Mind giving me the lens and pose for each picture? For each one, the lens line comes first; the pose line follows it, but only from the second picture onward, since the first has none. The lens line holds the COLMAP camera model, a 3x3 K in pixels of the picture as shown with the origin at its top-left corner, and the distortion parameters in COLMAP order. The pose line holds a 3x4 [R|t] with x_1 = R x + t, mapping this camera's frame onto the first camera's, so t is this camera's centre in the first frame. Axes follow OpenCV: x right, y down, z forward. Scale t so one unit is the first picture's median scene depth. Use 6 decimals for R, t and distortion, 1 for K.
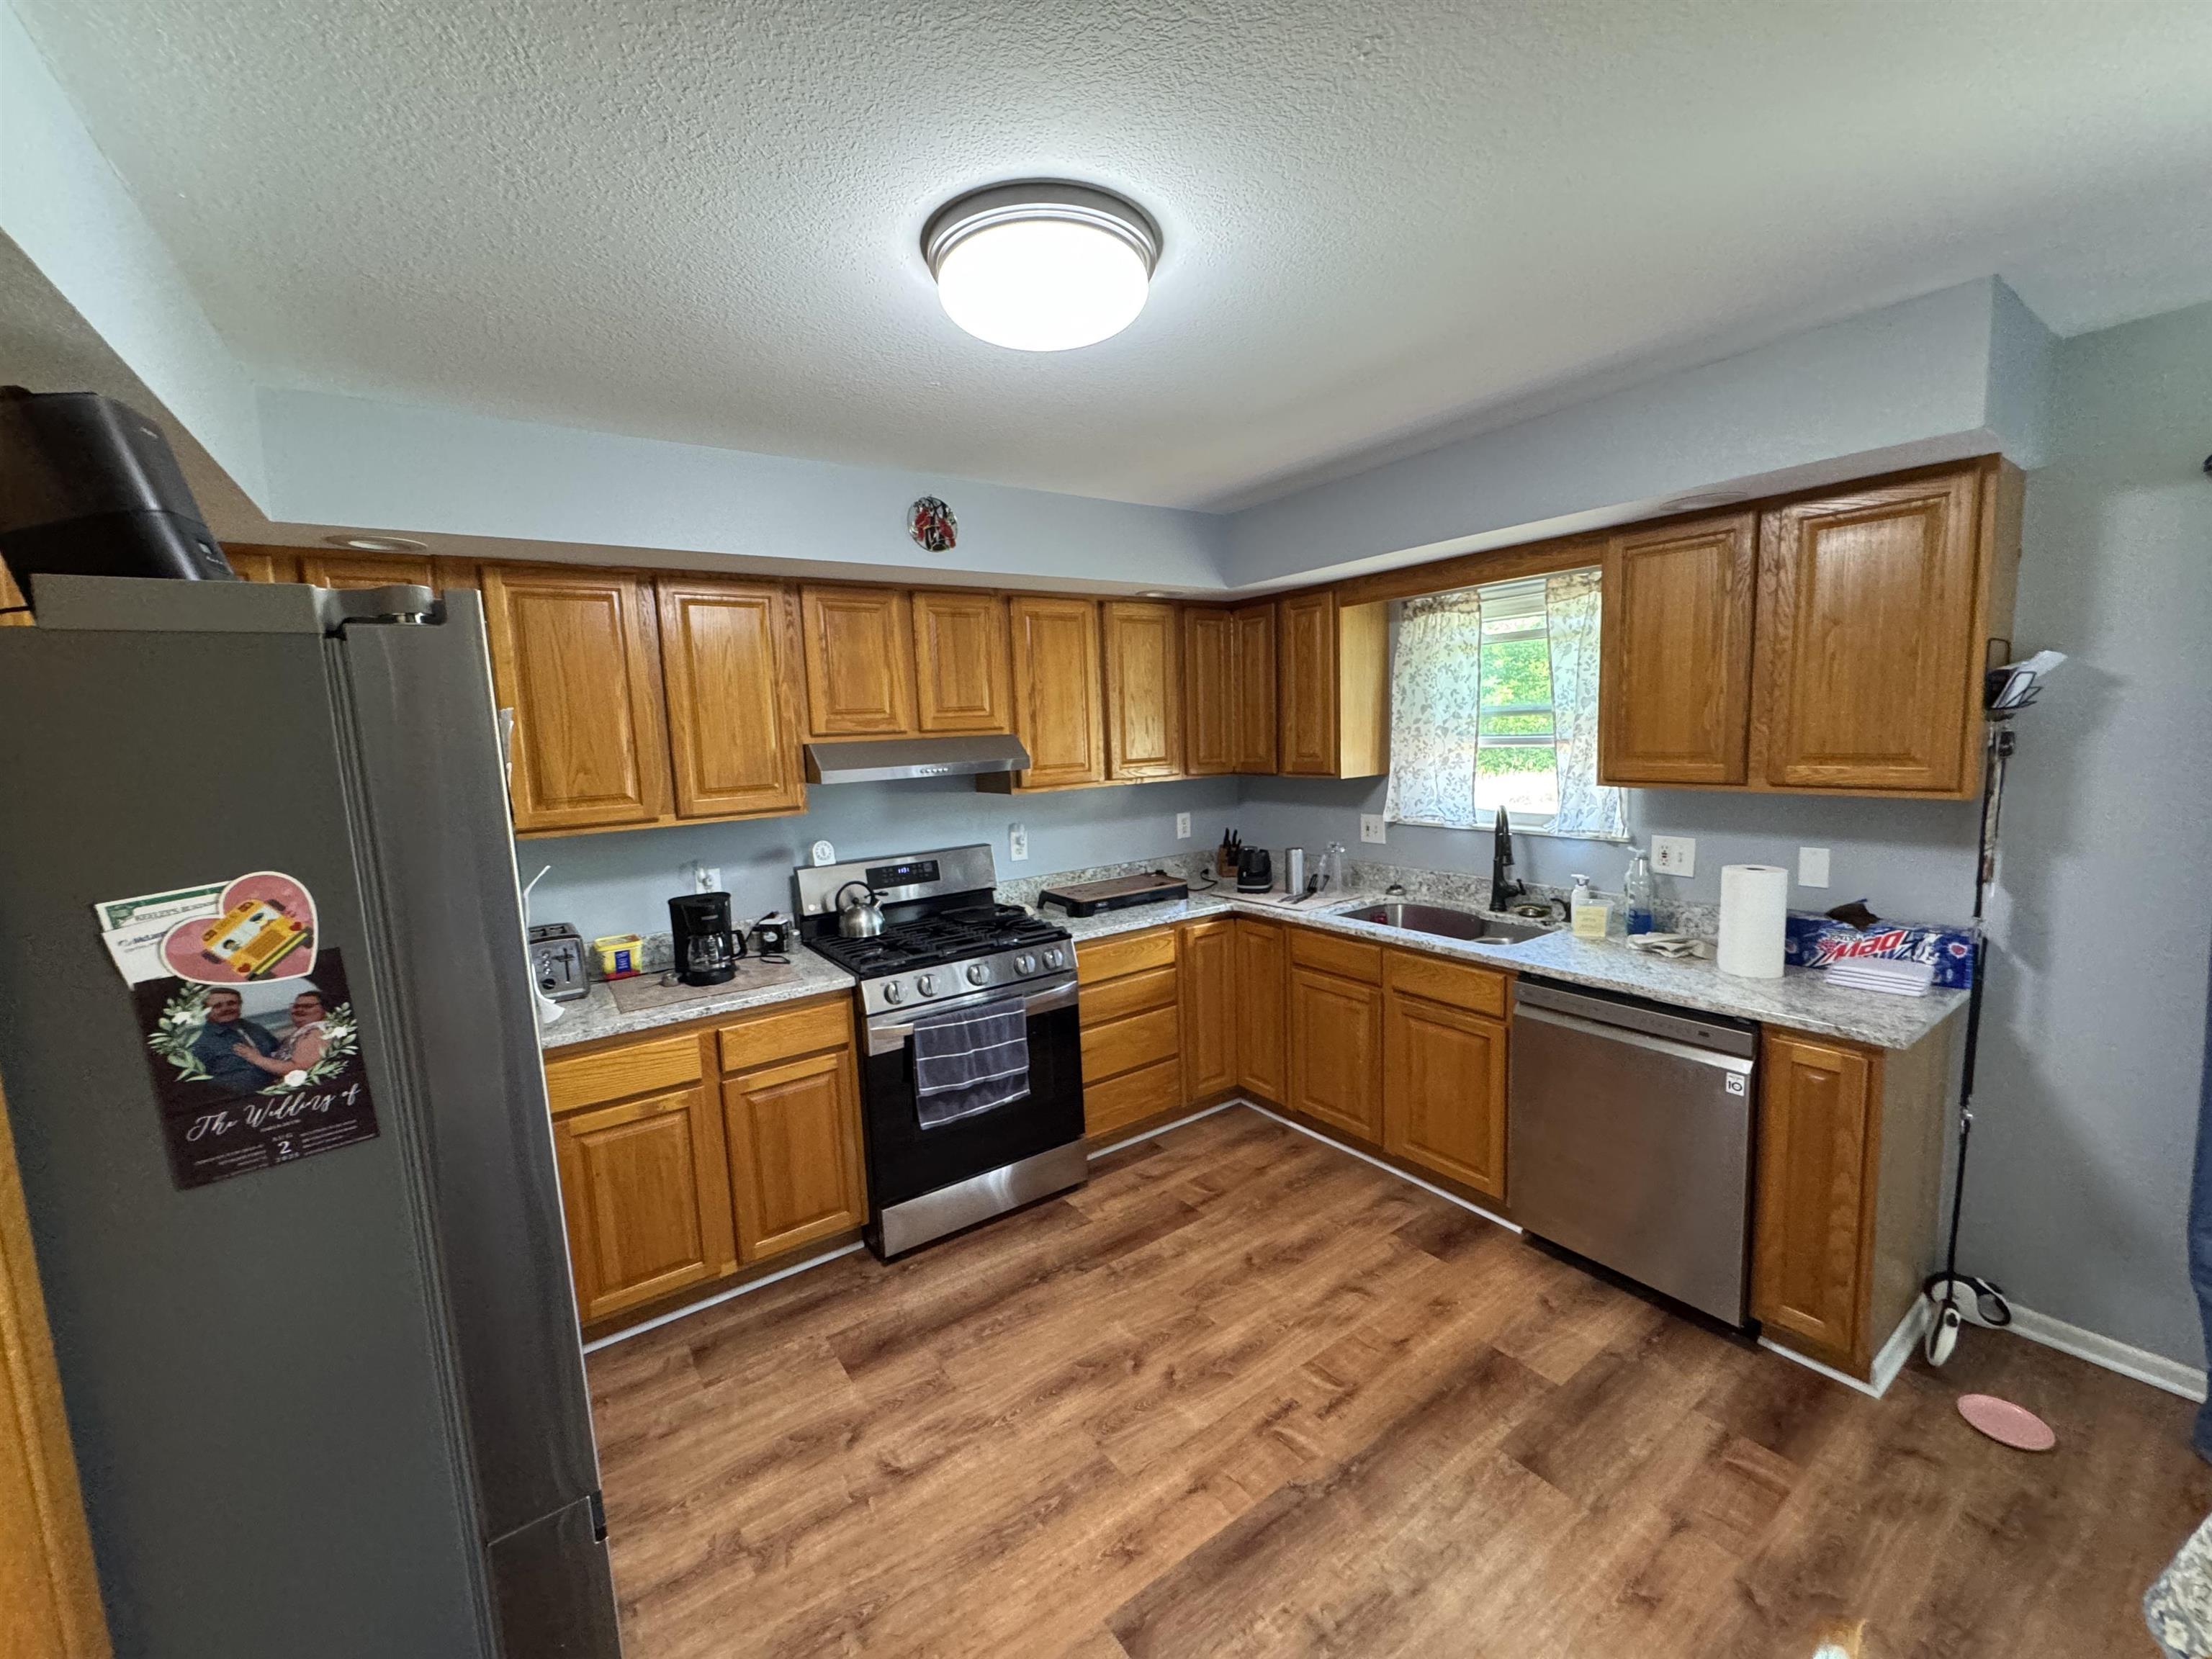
lens RADIAL K [[883.8, 0, 1106.0], [0, 883.8, 826.2], [0, 0, 1]] dist [-0.002459, 0.000364]
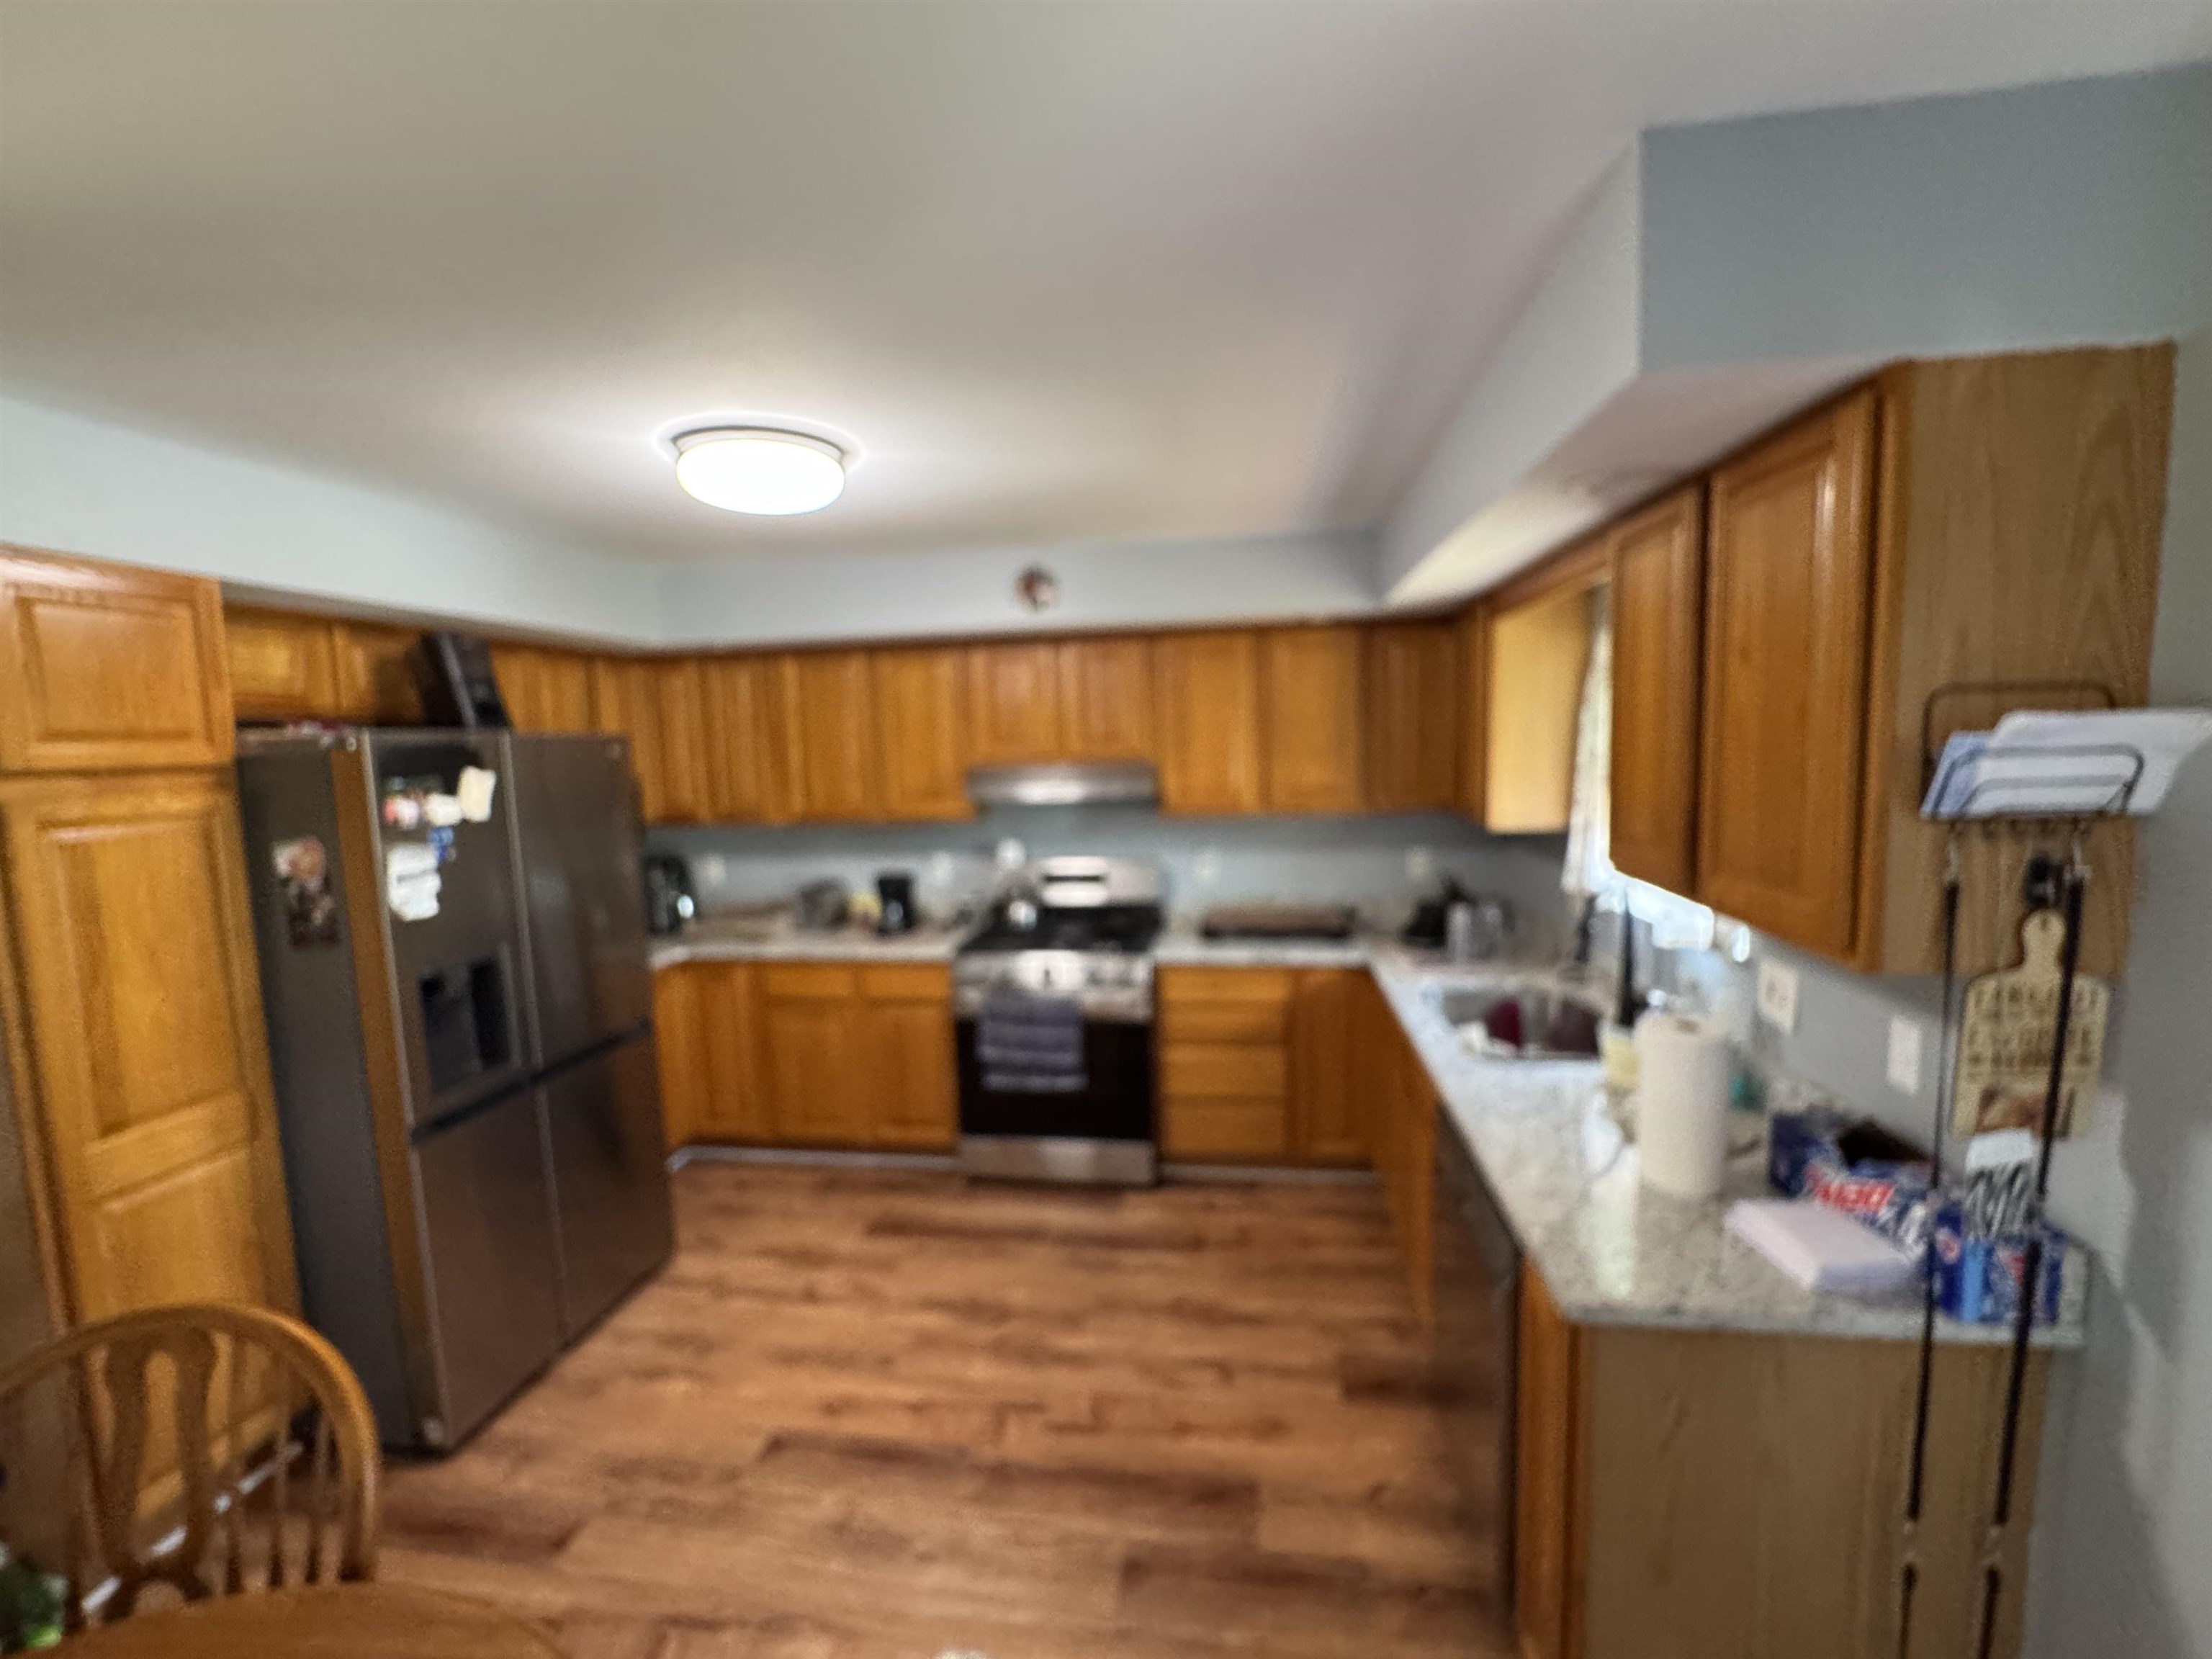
lens RADIAL K [[911.7, 0, 1102.4], [0, 911.7, 824.8], [0, 0, 1]] dist [-0.014499, 0.000021]
pose [[0.723861, 0.083235, -0.684906, 0.864046], [-0.077199, 0.996234, 0.039480, -0.093500], [0.685613, 0.024296, 0.727561, 0.204188]]
